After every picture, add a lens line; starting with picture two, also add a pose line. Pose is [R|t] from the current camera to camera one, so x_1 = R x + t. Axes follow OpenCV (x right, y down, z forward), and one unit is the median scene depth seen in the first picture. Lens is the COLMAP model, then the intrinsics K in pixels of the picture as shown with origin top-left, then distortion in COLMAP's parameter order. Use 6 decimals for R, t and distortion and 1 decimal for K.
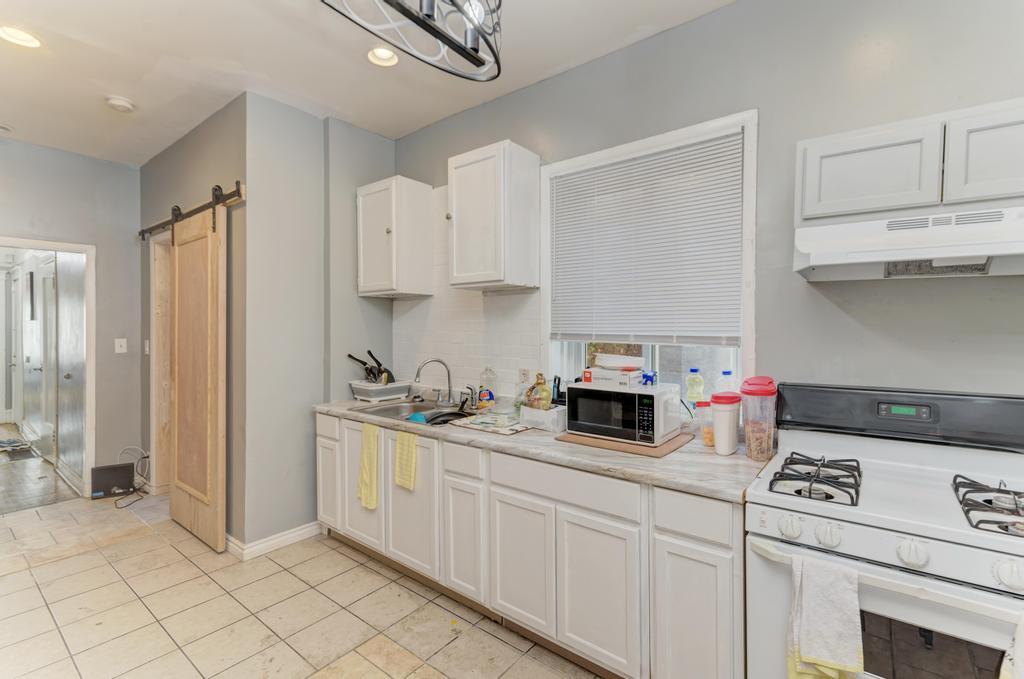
lens RADIAL K [[470.4, 0, 512.0], [0, 470.4, 339.5], [0, 0, 1]] dist [0.015800, 0.000439]
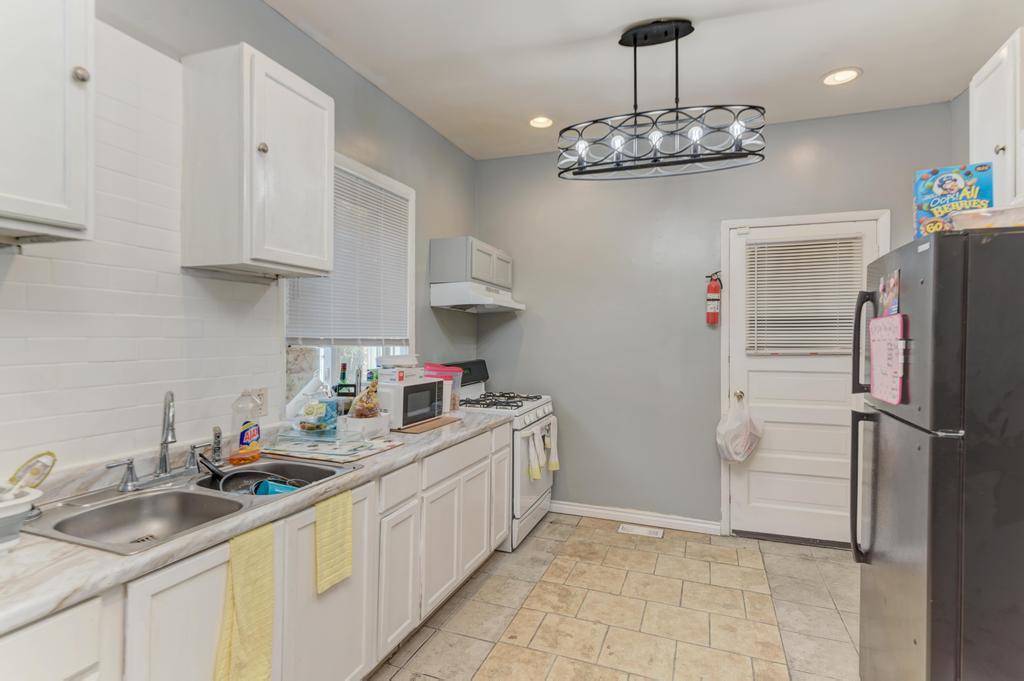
lens RADIAL K [[507.6, 0, 512.0], [0, 507.6, 340.5], [0, 0, 1]] dist [0.000806, 0.000074]
pose [[-0.304054, -0.011877, 0.952581, -1.039295], [0.012808, 0.999781, 0.016553, -0.021066], [-0.952569, 0.017233, -0.303835, 1.079824]]
